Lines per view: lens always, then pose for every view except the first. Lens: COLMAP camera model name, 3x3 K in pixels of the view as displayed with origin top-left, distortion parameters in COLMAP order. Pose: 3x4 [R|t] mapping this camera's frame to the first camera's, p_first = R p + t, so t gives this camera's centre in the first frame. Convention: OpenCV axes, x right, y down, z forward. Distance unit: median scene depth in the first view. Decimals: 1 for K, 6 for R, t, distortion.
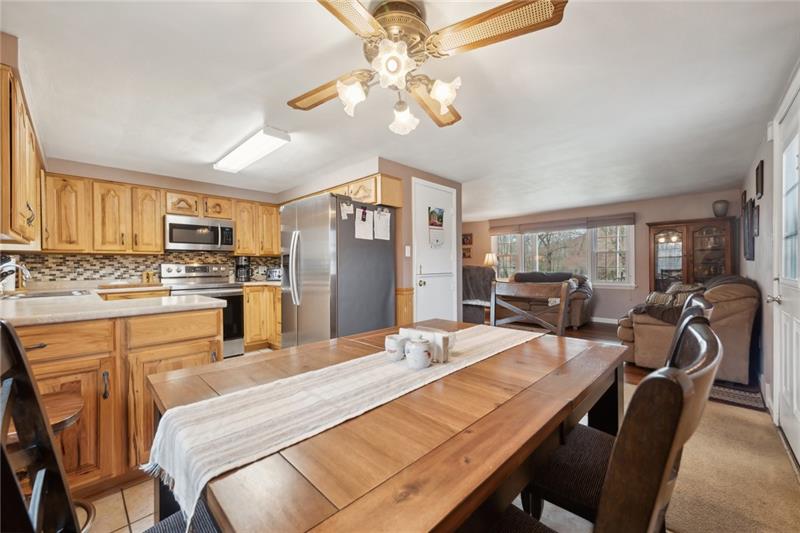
lens RADIAL K [[316.7, 0, 400.0], [0, 316.7, 266.5], [0, 0, 1]] dist [0.002135, 0.000060]
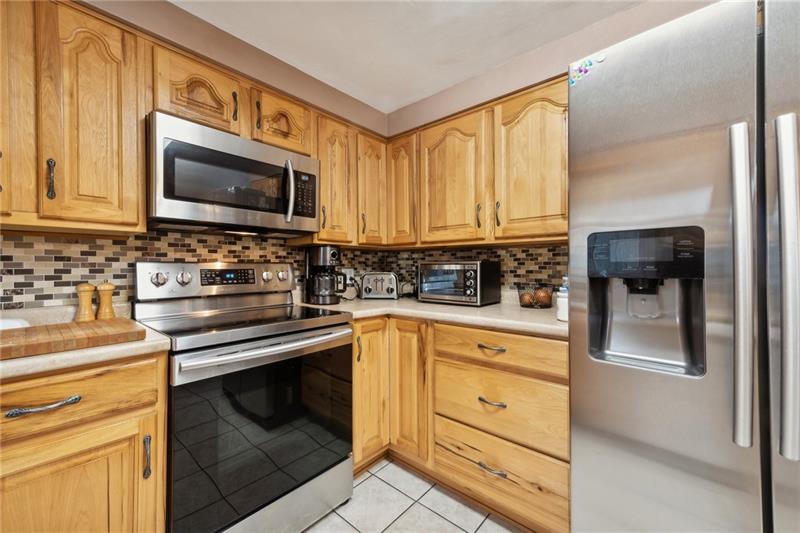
lens RADIAL K [[319.2, 0, 390.6], [0, 319.2, 265.2], [0, 0, 1]] dist [0.001463, 0.000118]
pose [[0.998920, 0.005007, 0.046195, -0.492372], [-0.004650, 0.999958, -0.007839, -0.003533], [-0.046232, 0.007616, 0.998902, 0.638776]]
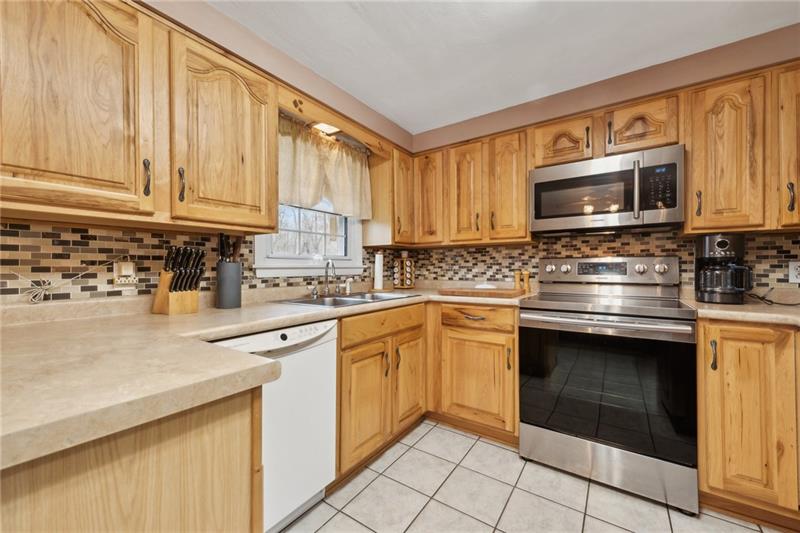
lens RADIAL K [[316.7, 0, 400.0], [0, 316.7, 266.5], [0, 0, 1]] dist [0.002135, 0.000060]
pose [[0.164890, 0.007035, -0.986287, -0.217664], [-0.000227, 0.999975, 0.007095, 0.002600], [0.986312, -0.000946, 0.164888, 0.656463]]
